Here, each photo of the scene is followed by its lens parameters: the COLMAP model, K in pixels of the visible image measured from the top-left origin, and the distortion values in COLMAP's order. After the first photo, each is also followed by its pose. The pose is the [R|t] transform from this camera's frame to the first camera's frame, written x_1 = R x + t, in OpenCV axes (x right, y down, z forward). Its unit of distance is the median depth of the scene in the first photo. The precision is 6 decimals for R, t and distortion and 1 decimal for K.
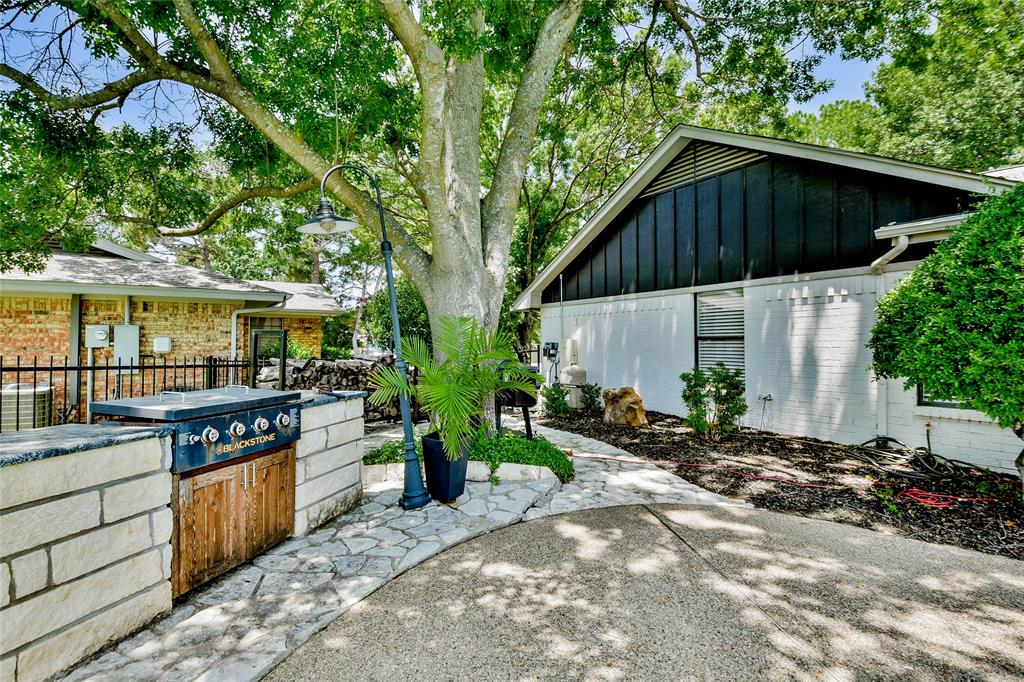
lens RADIAL K [[511.9, 0, 512.1], [0, 511.9, 339.5], [0, 0, 1]] dist [-0.005252, -0.000775]
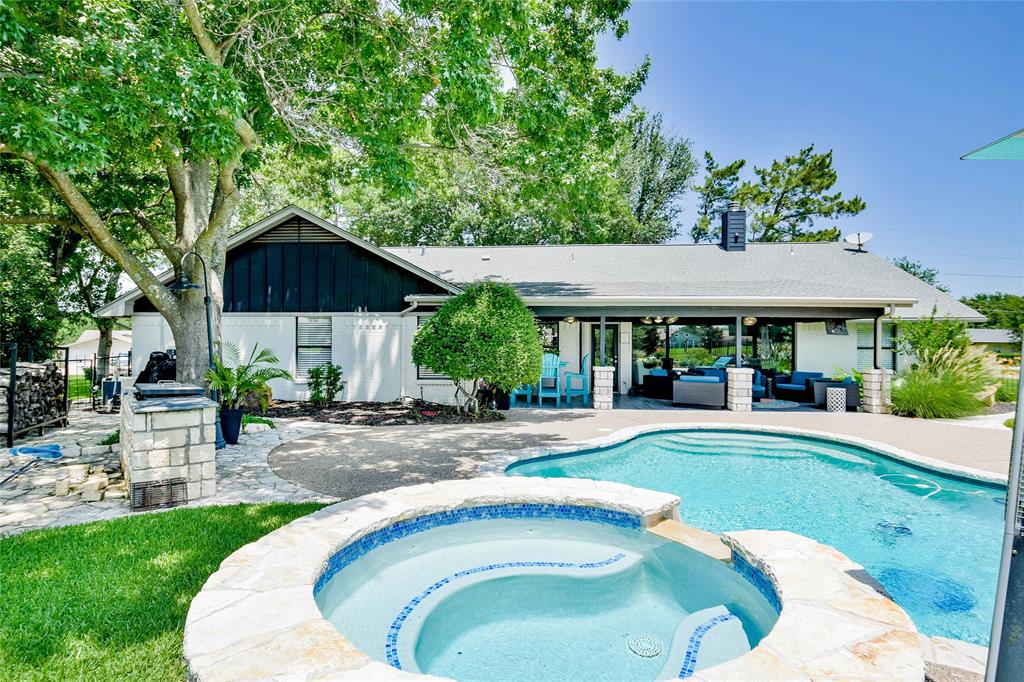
lens RADIAL K [[531.9, 0, 511.0], [0, 531.9, 339.6], [0, 0, 1]] dist [-0.001976, -0.000152]
pose [[0.597539, 0.006022, 0.801817, -0.657286], [-0.008811, 0.999961, -0.000944, -0.033913], [-0.801792, -0.006501, 0.597568, -0.555135]]
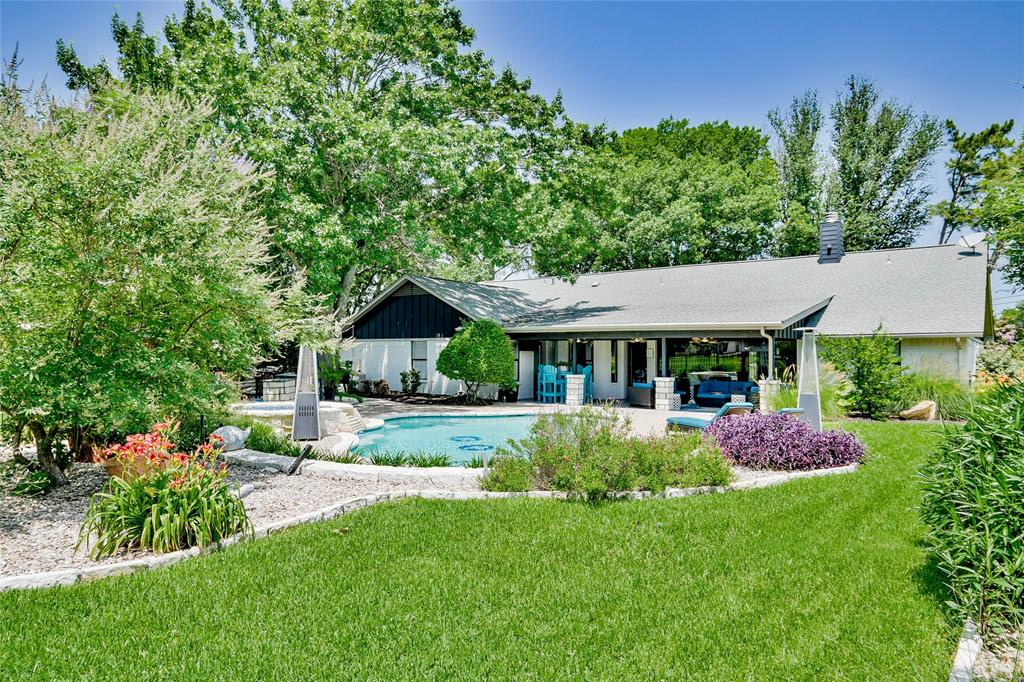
lens RADIAL K [[652.6, 0, 511.9], [0, 652.6, 345.7], [0, 0, 1]] dist [0.004265, 0.001026]
pose [[0.937805, 0.007428, 0.347083, -0.349639], [-0.005489, 0.999963, -0.006569, -0.064388], [-0.347119, 0.004255, 0.937811, -2.681576]]
